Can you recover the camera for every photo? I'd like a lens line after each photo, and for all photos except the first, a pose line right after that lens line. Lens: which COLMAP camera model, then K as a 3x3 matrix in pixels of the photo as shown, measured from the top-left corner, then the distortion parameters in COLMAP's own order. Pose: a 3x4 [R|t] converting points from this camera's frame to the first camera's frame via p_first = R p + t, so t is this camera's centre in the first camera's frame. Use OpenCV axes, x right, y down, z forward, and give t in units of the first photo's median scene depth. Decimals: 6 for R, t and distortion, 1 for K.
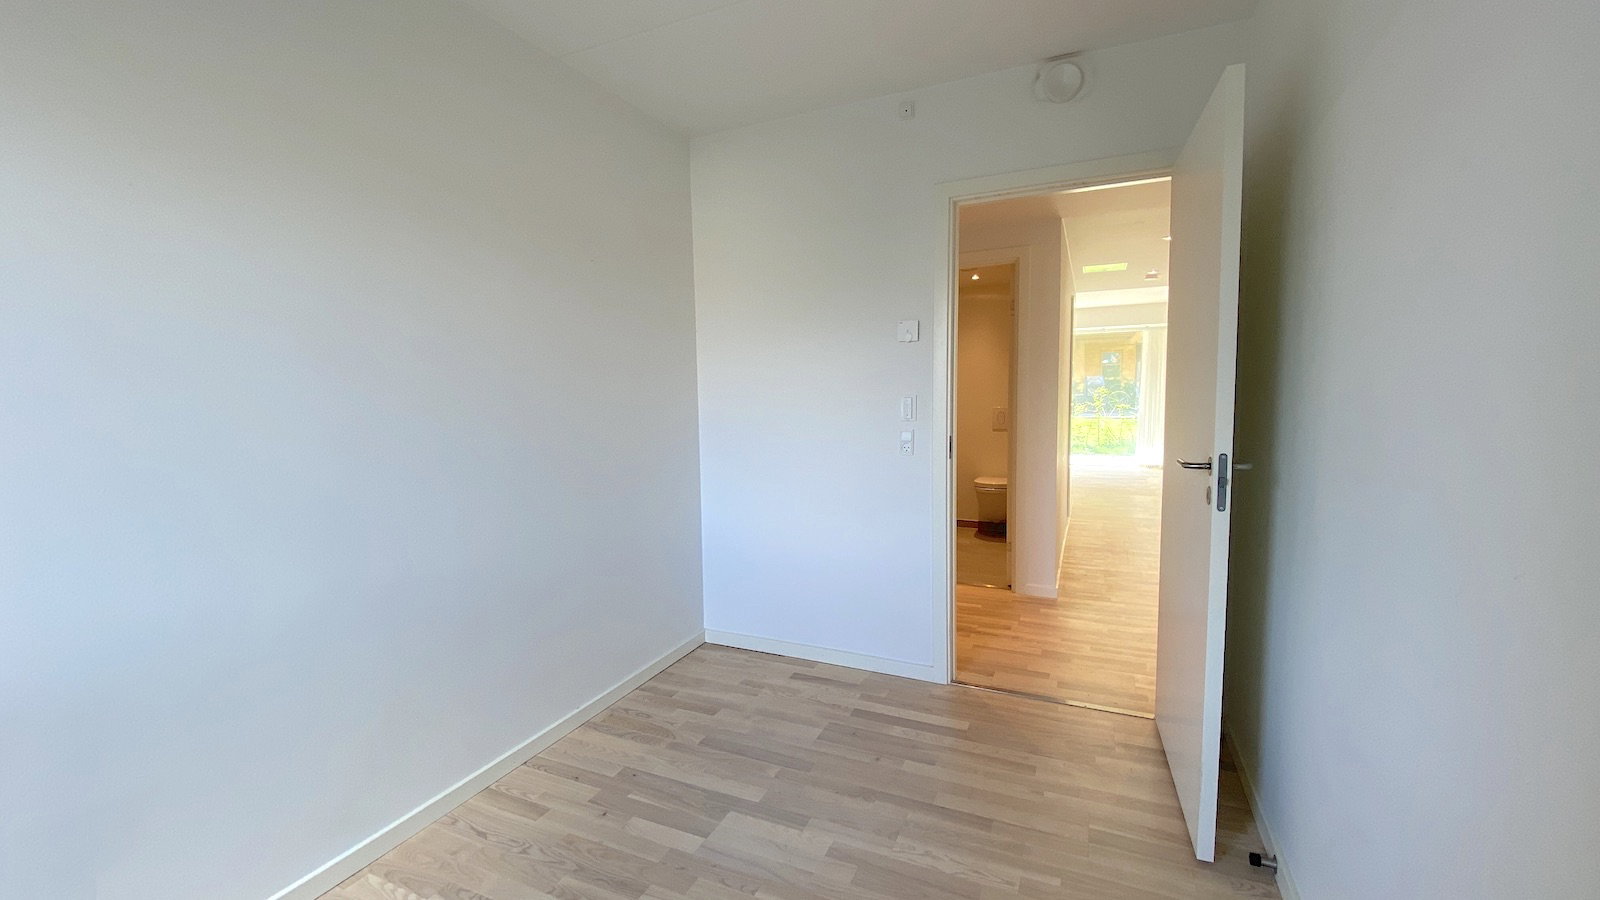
lens RADIAL K [[647.1, 0, 800.0], [0, 647.1, 450.0], [0, 0, 1]] dist [0.021680, 0.000005]
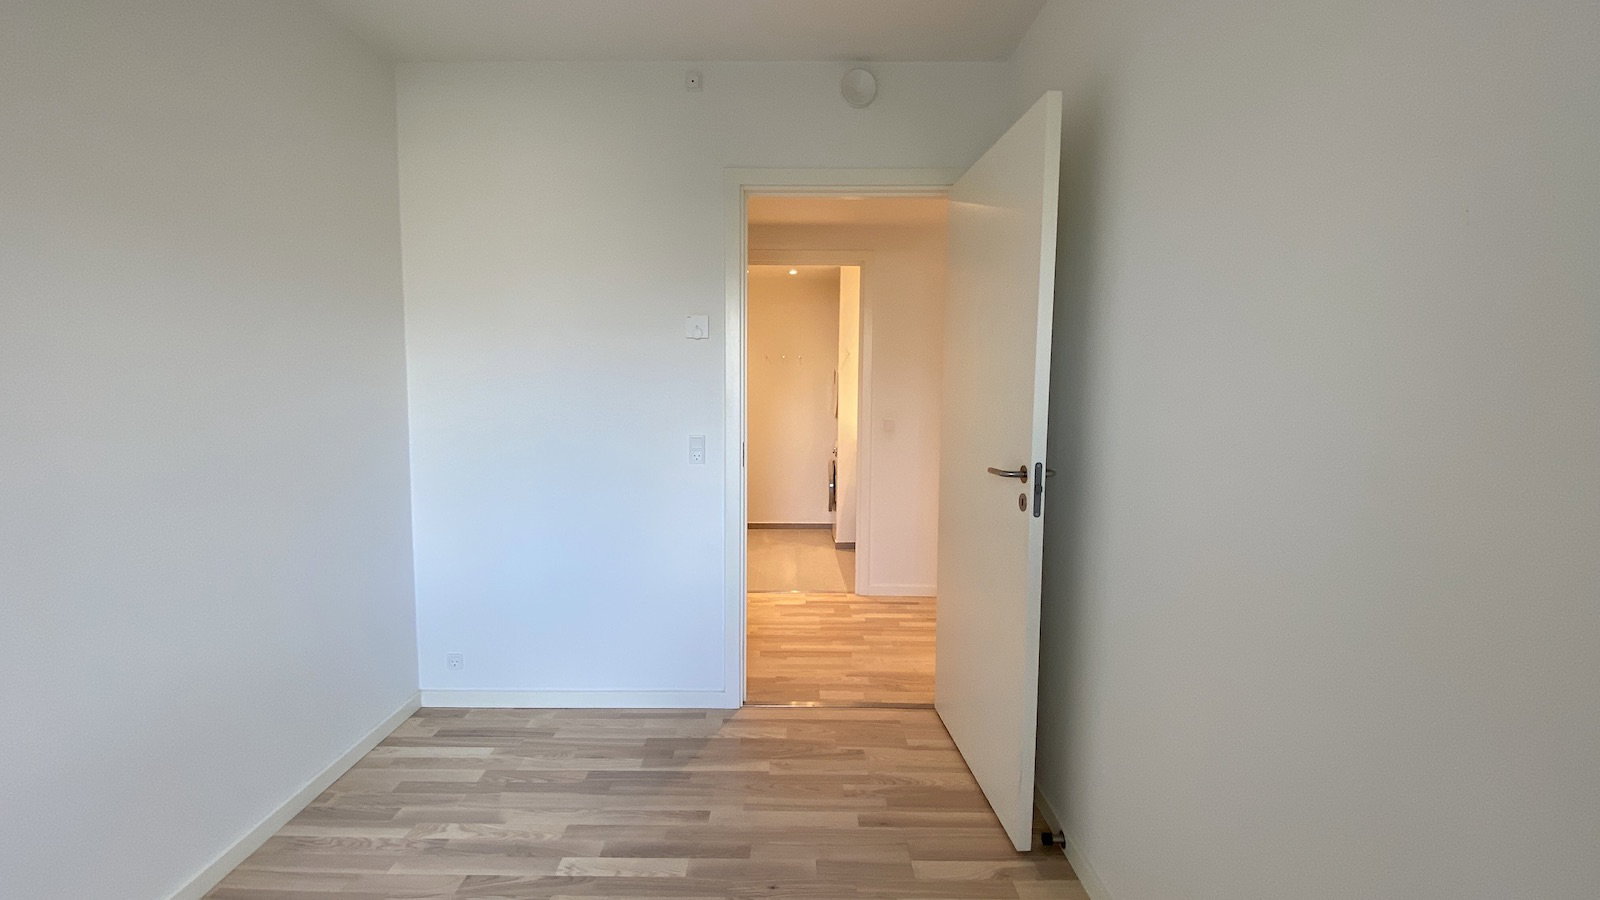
lens RADIAL K [[647.1, 0, 800.0], [0, 647.1, 450.0], [0, 0, 1]] dist [0.021680, 0.000005]
pose [[0.908440, -0.002098, 0.418011, -0.133443], [0.005389, 0.999963, -0.006691, -0.009040], [-0.417981, 0.008331, 0.908418, 0.213137]]
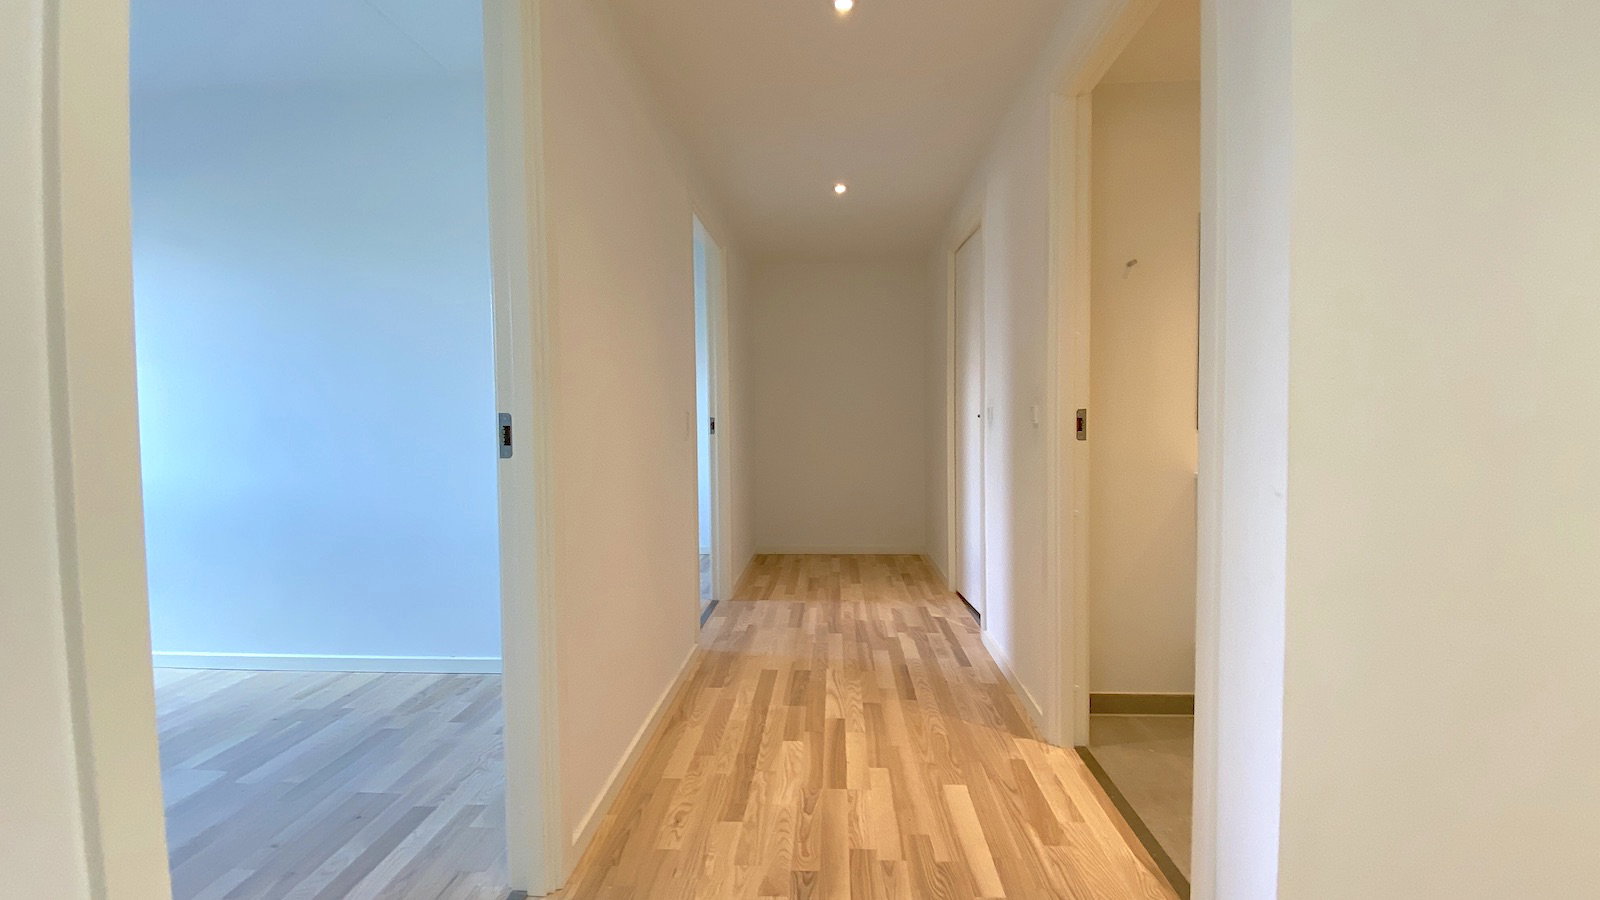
lens RADIAL K [[640.9, 0, 800.0], [0, 640.9, 450.0], [0, 0, 1]] dist [-0.001497, -0.000232]
pose [[0.361494, 0.072483, -0.929553, 0.272838], [-0.077636, 0.995851, 0.047461, -0.020990], [0.929136, 0.055010, 0.365622, 0.342688]]
